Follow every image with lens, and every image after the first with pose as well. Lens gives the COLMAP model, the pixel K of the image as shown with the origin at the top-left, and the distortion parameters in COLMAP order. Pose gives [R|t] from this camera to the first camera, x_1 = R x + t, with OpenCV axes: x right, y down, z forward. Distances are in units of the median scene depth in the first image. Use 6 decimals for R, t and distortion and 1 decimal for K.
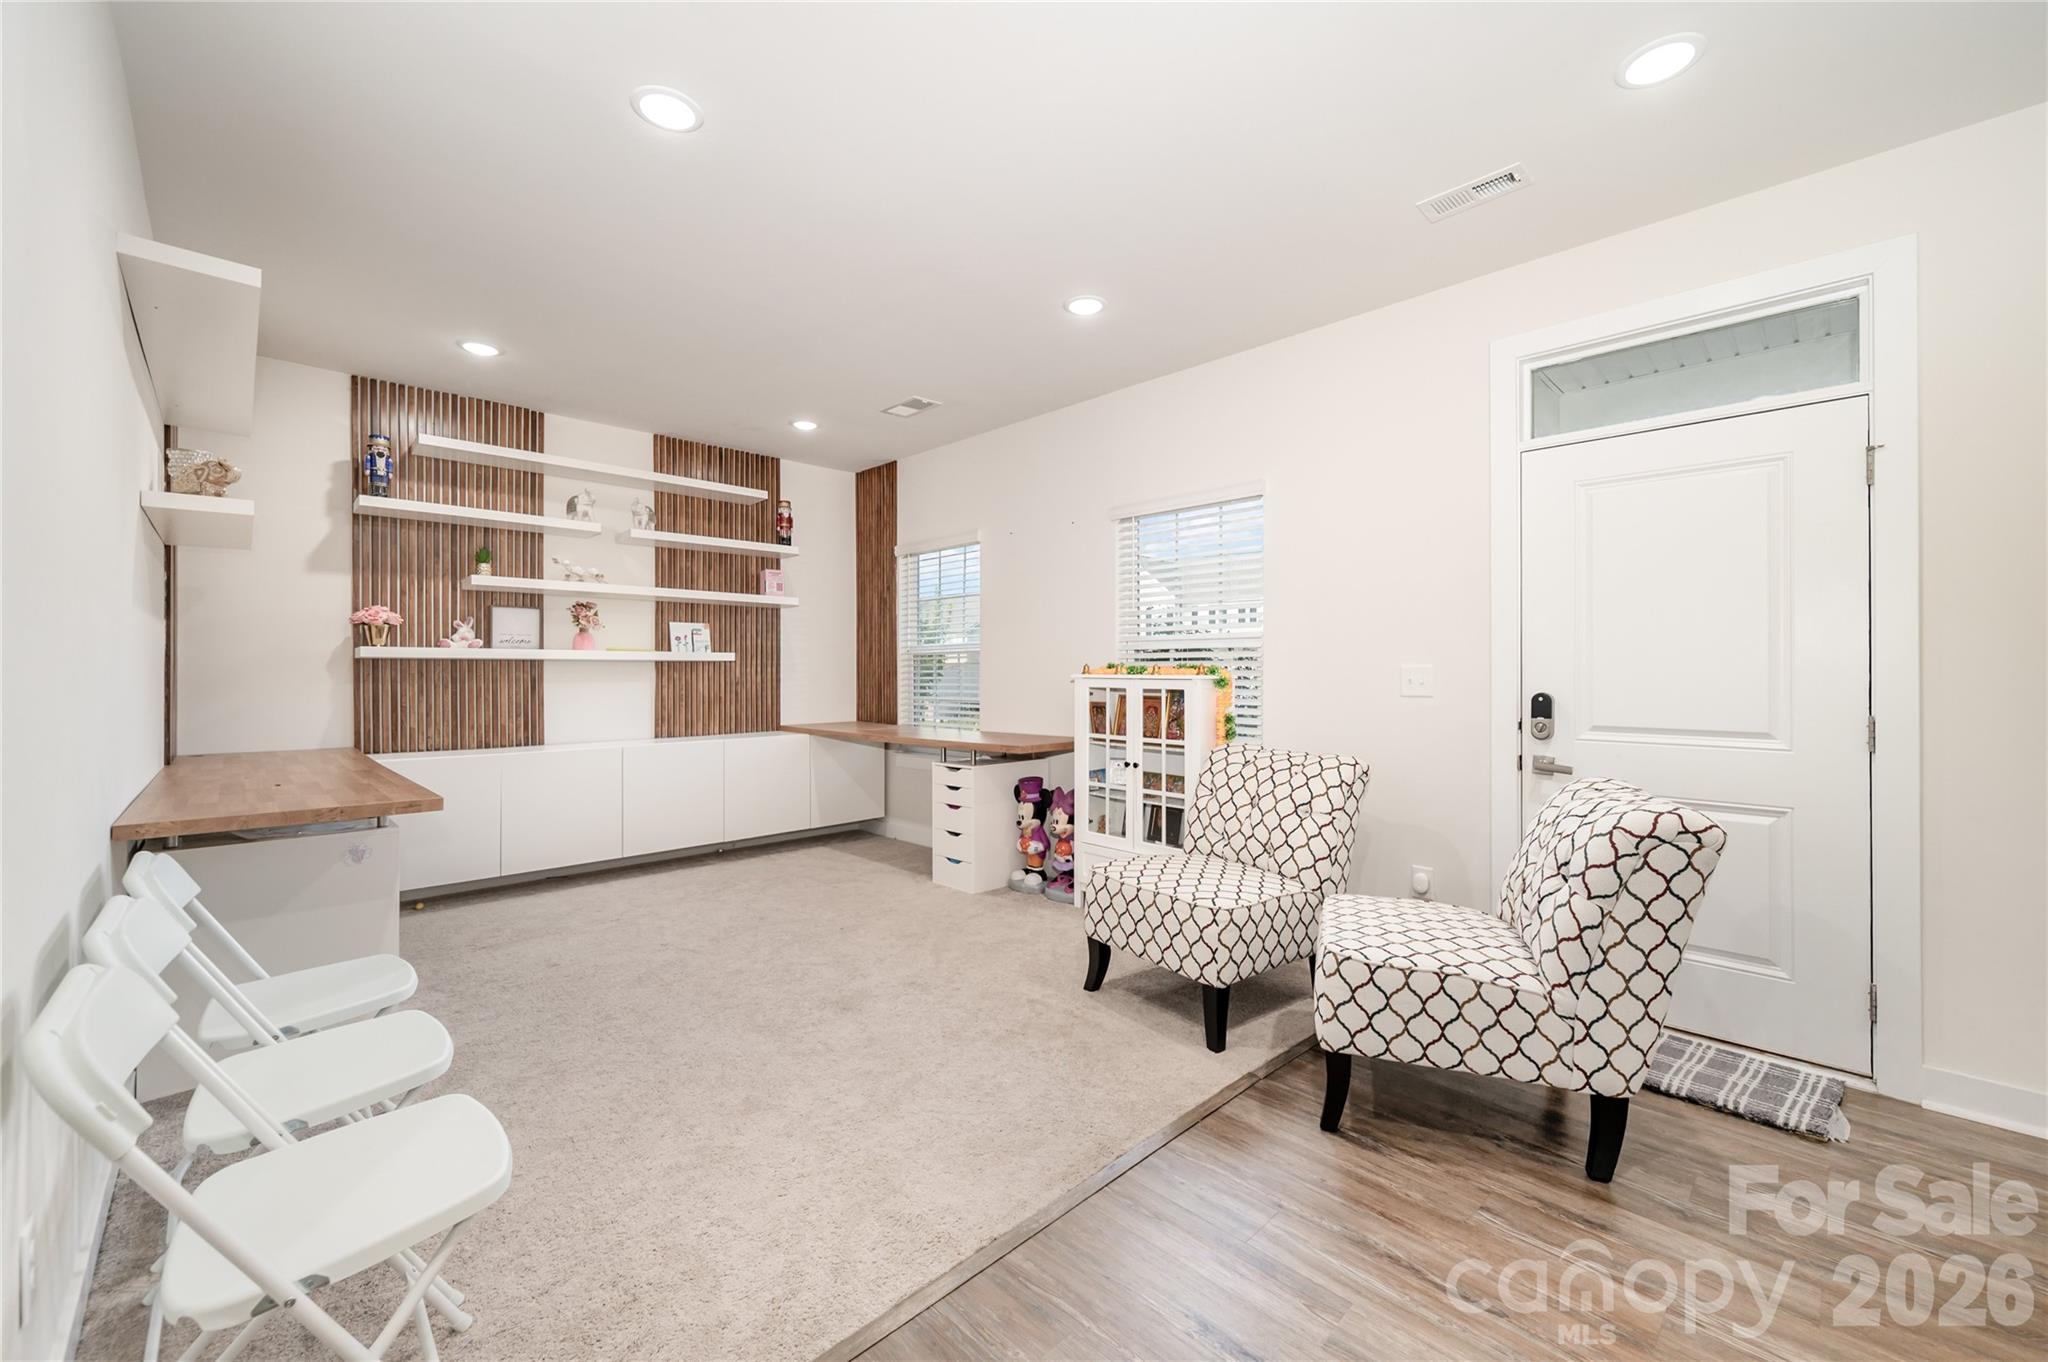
lens RADIAL K [[811.6, 0, 1031.7], [0, 811.6, 667.7], [0, 0, 1]] dist [-0.000058, -0.000270]
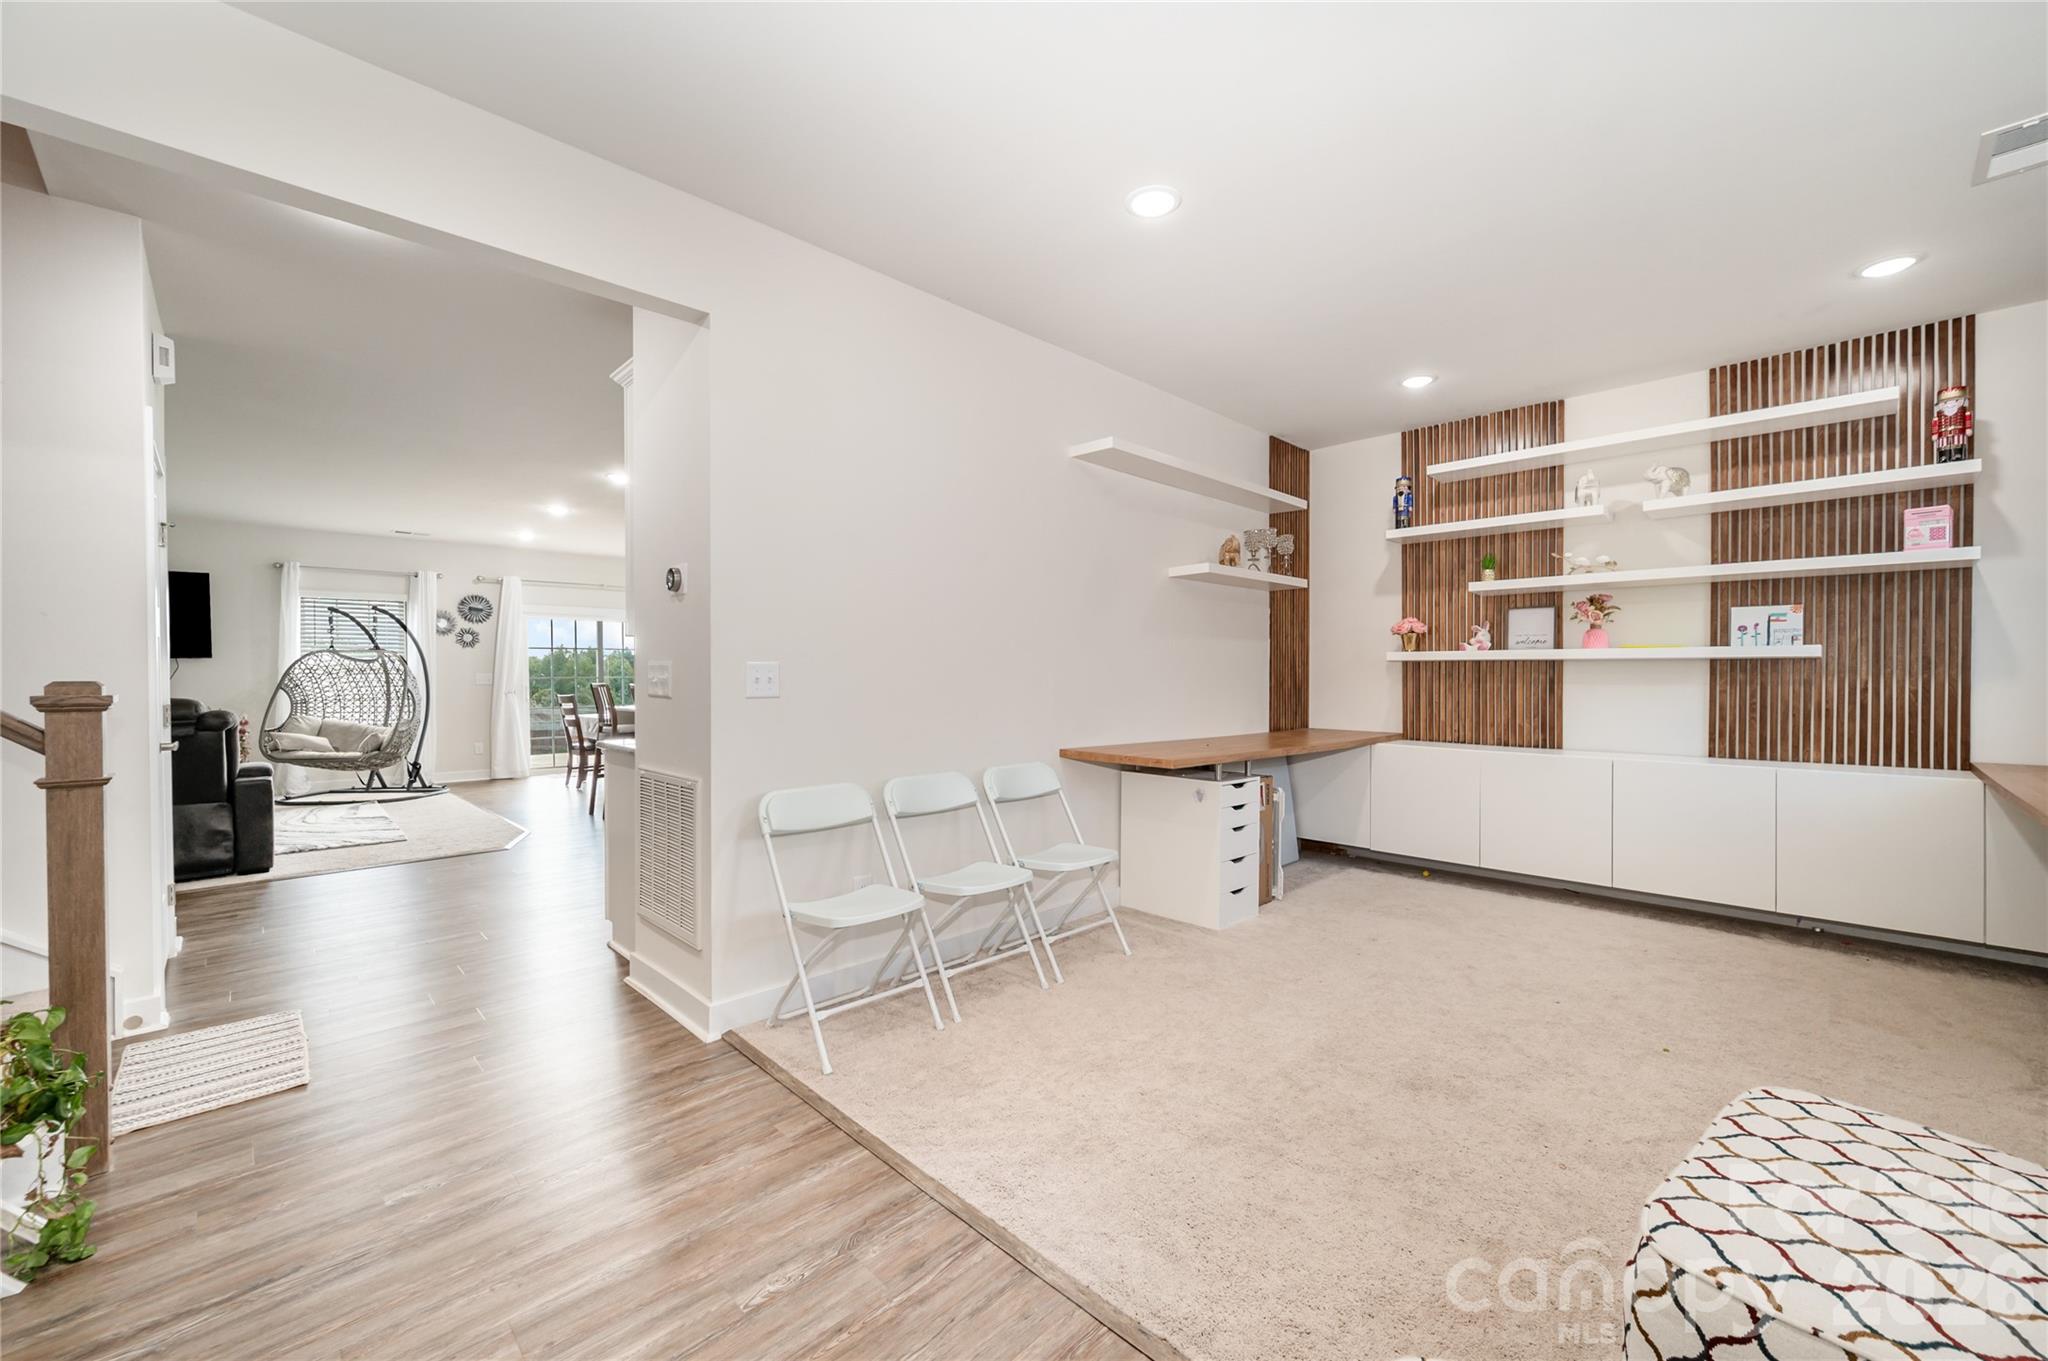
lens RADIAL K [[811.6, 0, 1034.4], [0, 811.6, 685.5], [0, 0, 1]] dist [-0.000058, -0.000270]
pose [[0.008920, 0.016486, -0.999824, 0.349343], [0.004162, 0.999855, 0.016524, 0.001885], [0.999952, -0.004308, 0.008850, 0.373556]]
